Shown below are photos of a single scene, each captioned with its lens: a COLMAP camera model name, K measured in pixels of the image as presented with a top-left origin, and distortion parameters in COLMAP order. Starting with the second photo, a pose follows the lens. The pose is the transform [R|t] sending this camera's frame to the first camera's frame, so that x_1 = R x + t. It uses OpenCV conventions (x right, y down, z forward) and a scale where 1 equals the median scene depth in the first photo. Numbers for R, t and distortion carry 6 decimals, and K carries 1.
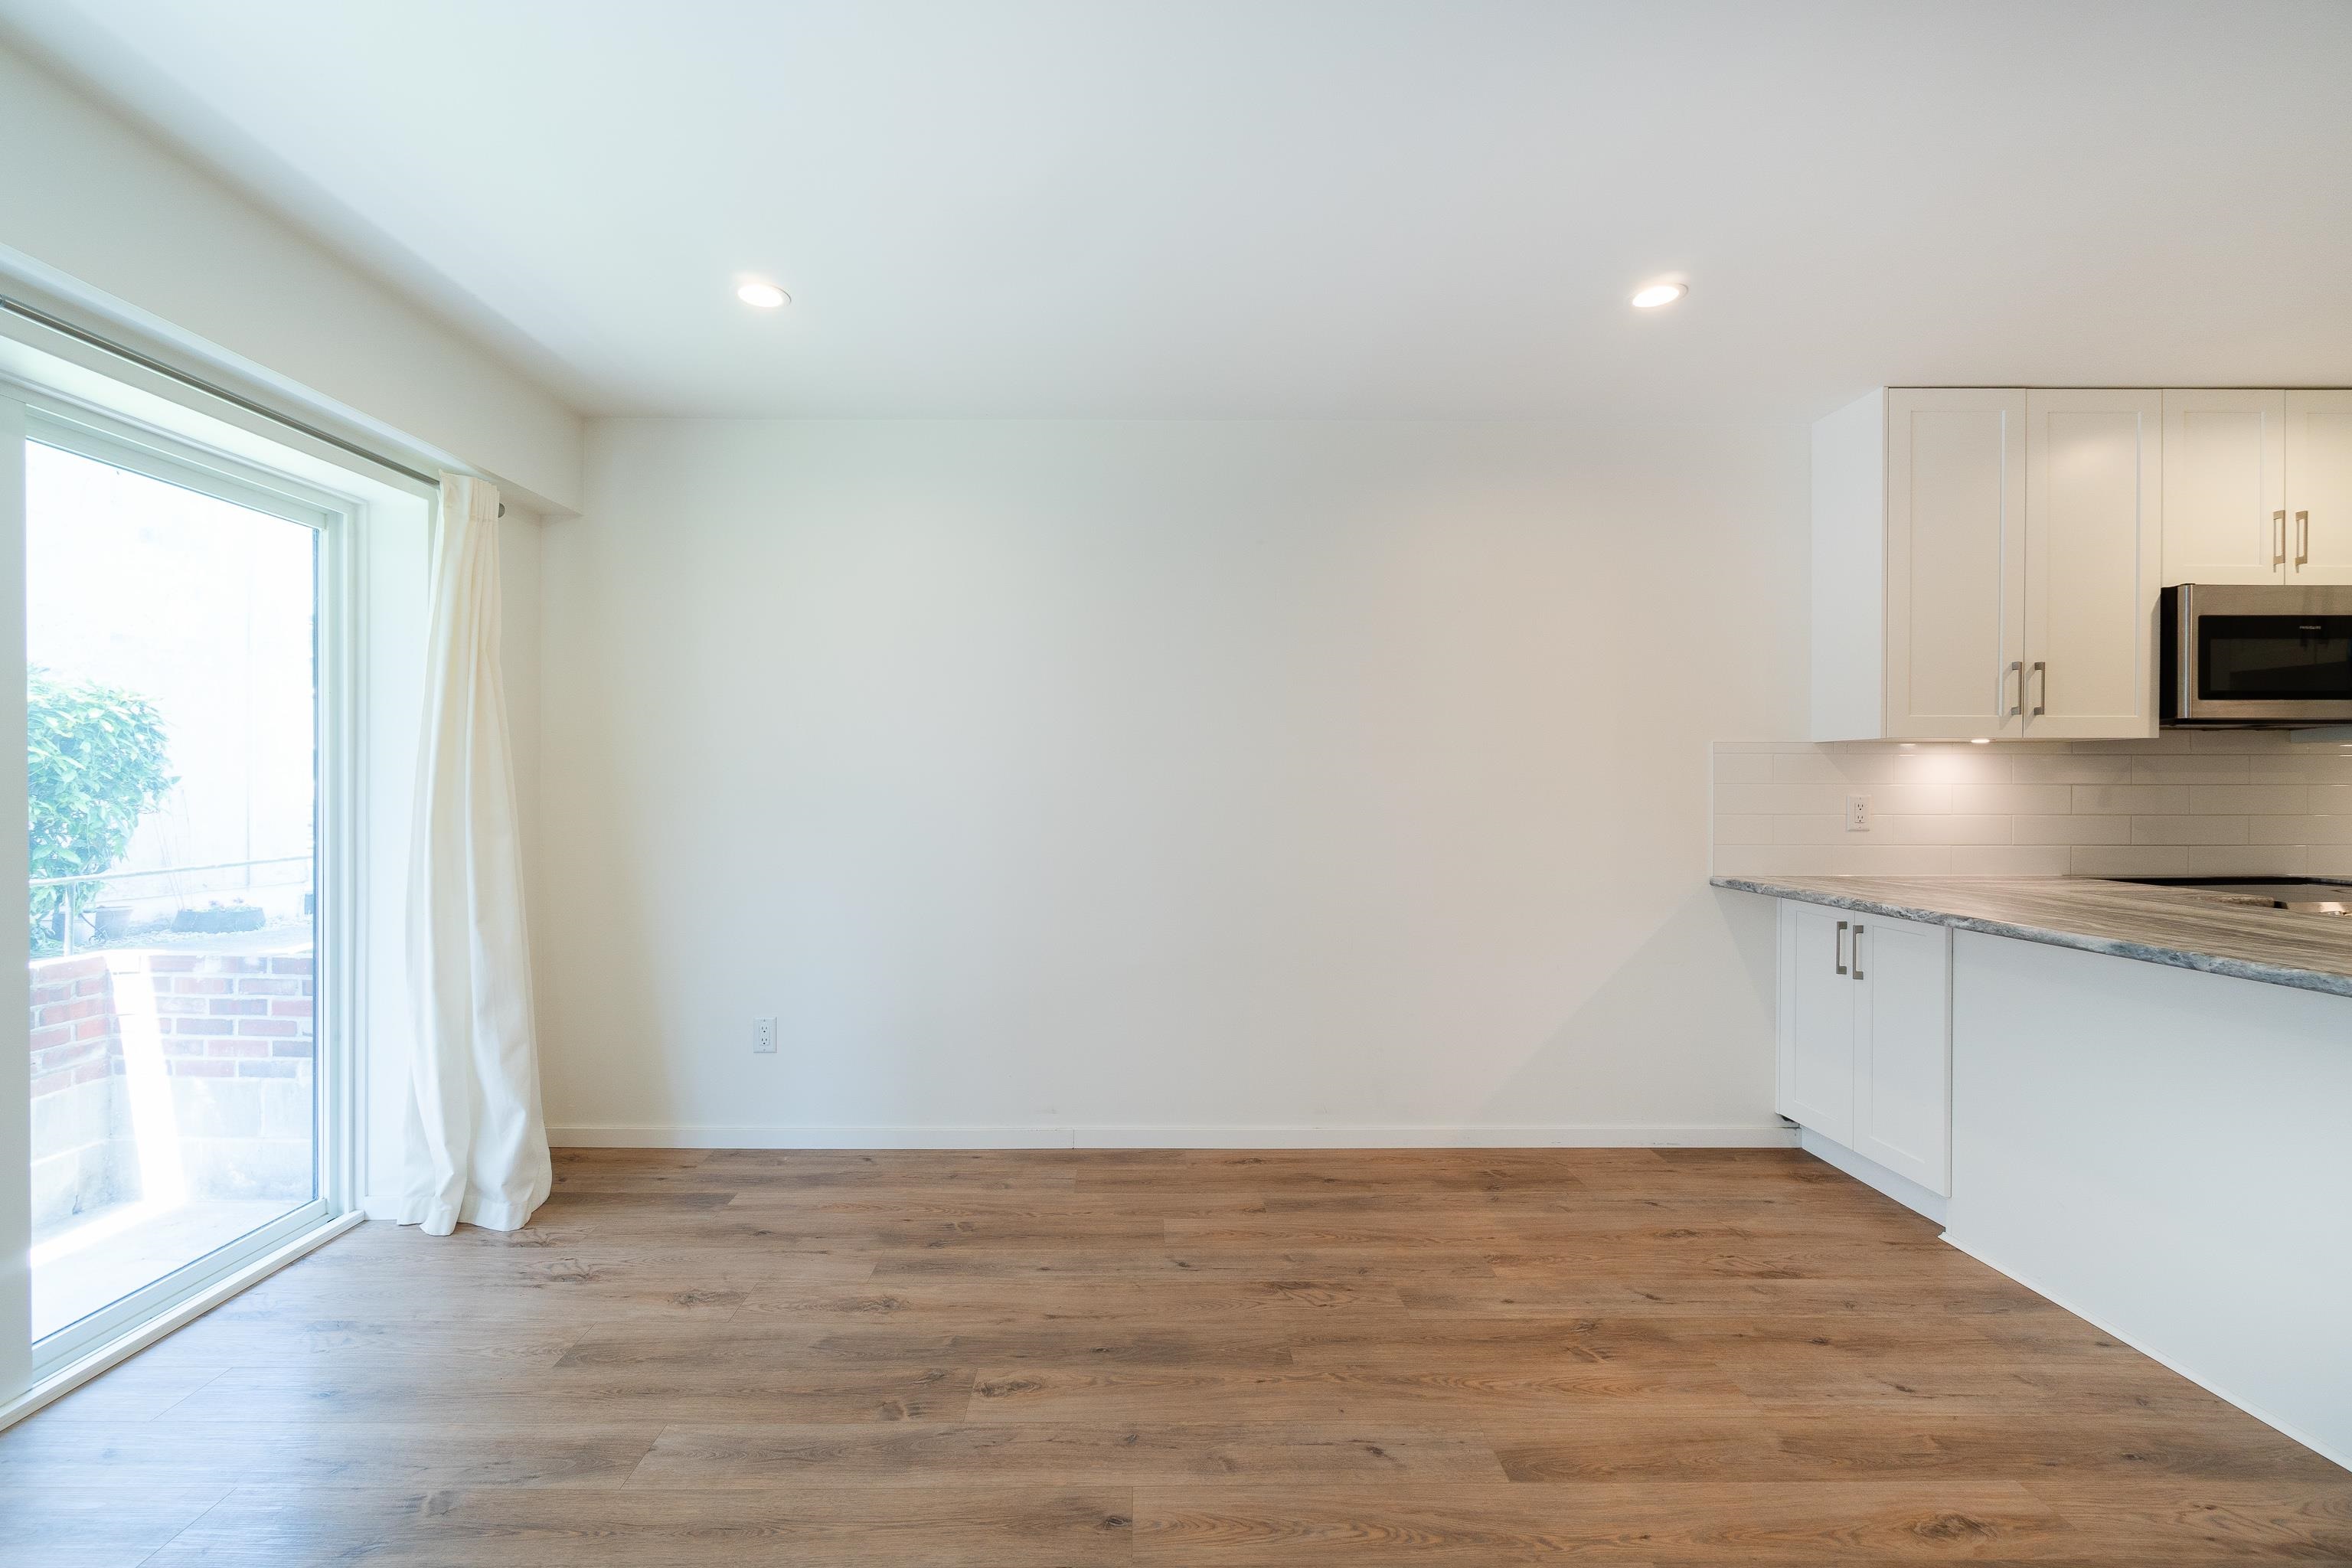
lens RADIAL K [[1003.7, 0, 1143.9], [0, 1003.7, 784.9], [0, 0, 1]] dist [-0.000889, 0.000198]
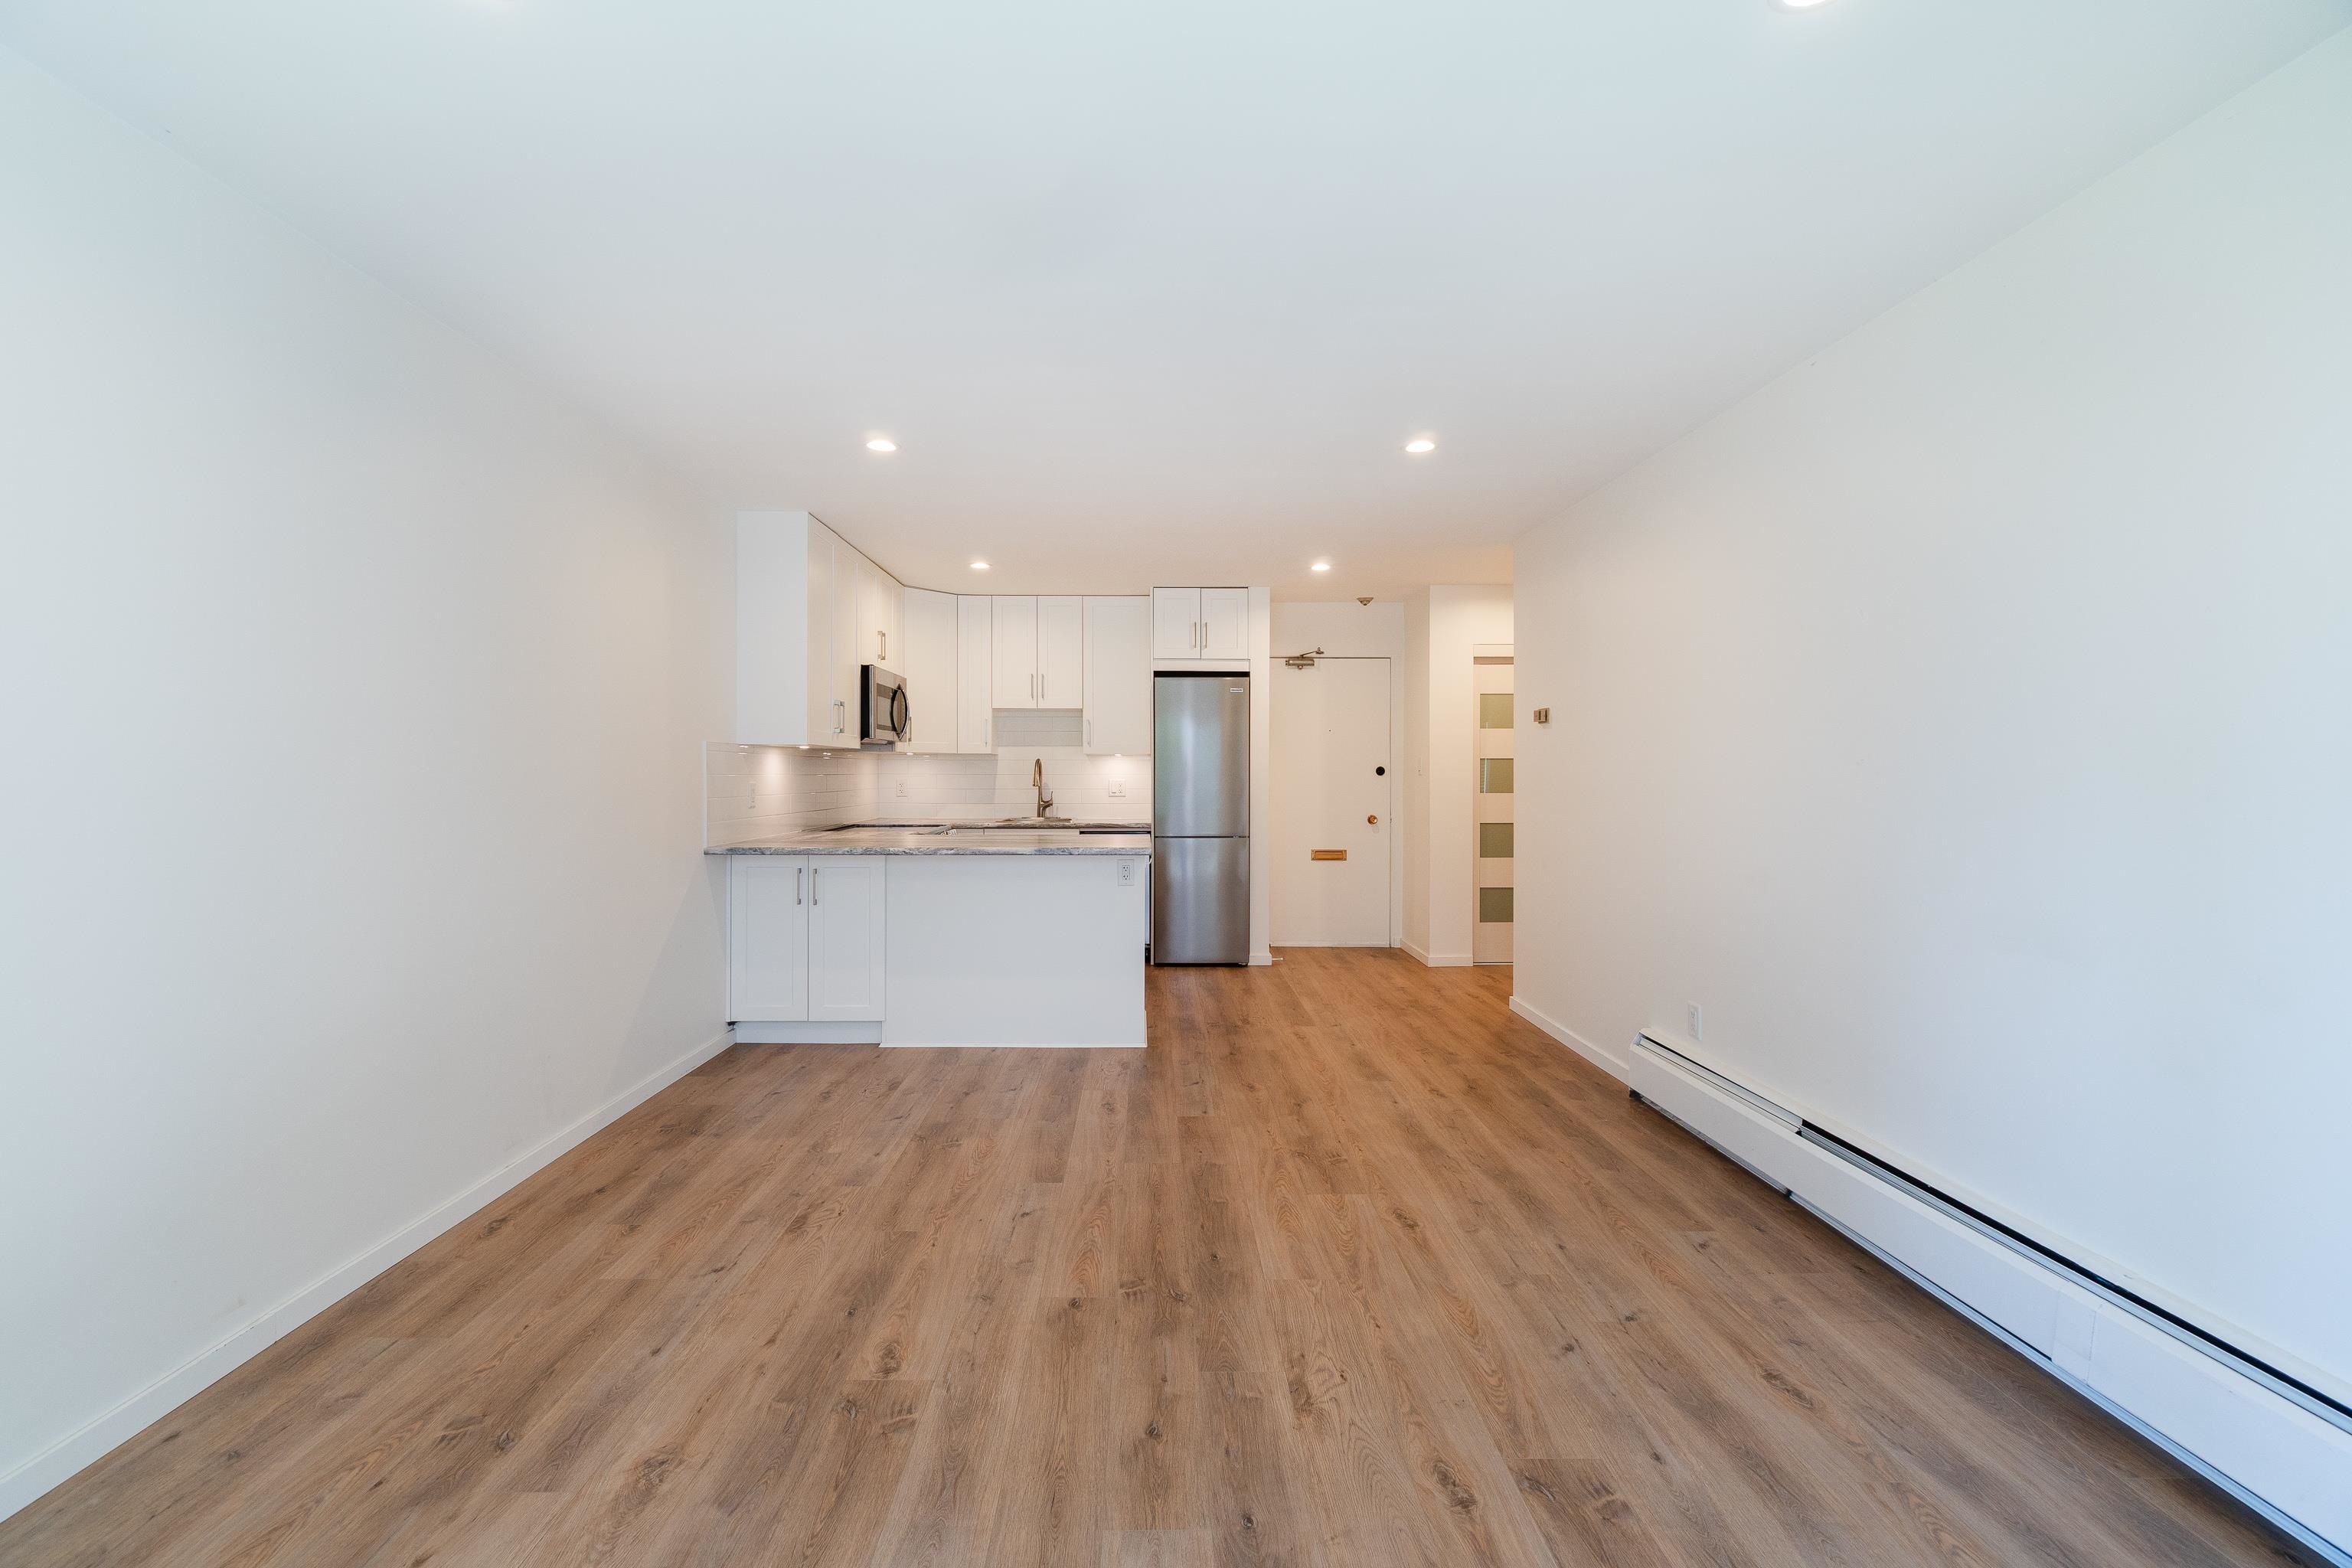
lens RADIAL K [[1003.7, 0, 1143.9], [0, 1003.7, 784.9], [0, 0, 1]] dist [-0.000889, 0.000198]
pose [[0.016205, -0.011420, 0.999803, -0.910374], [-0.003599, 0.999928, 0.011479, -0.005701], [-0.999862, -0.003784, 0.016162, 0.564331]]
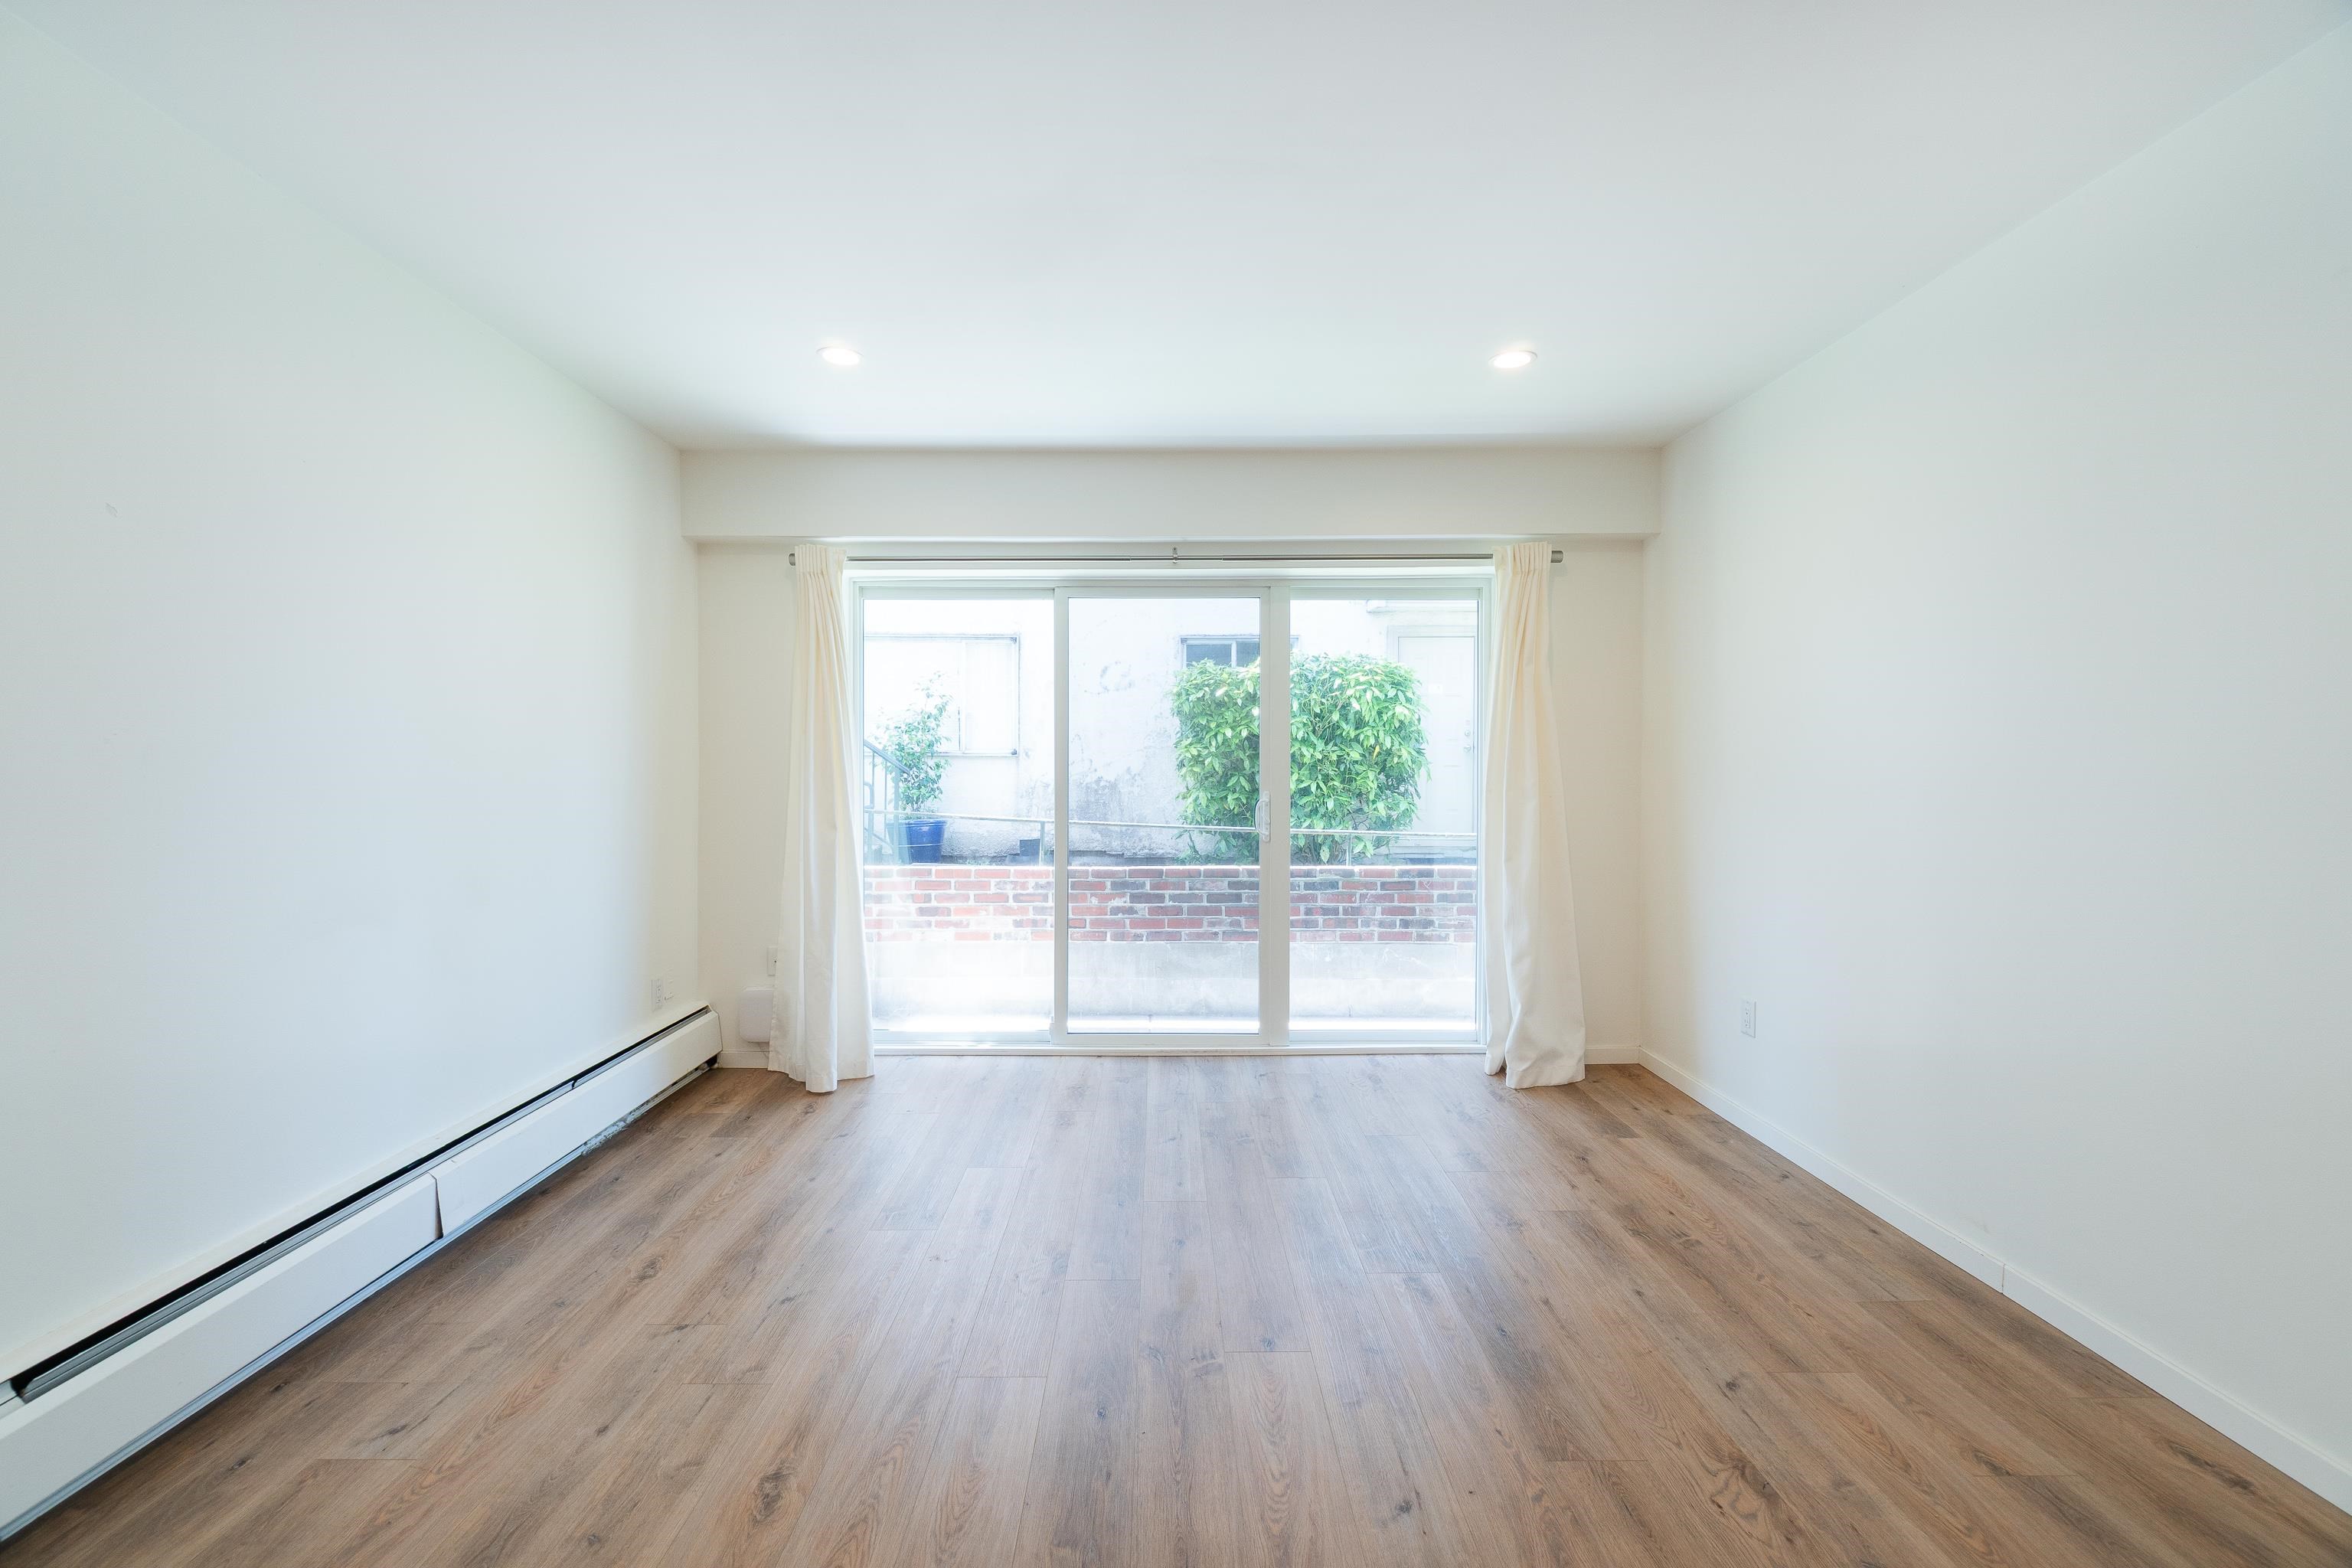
lens RADIAL K [[1029.2, 0, 1184.1], [0, 1029.2, 759.9], [0, 0, 1]] dist [-0.004151, 0.000690]
pose [[0.012646, -0.001888, -0.999918, 0.813993], [-0.001022, 0.999998, -0.001901, -0.002208], [0.999920, 0.001046, 0.012644, 0.559355]]
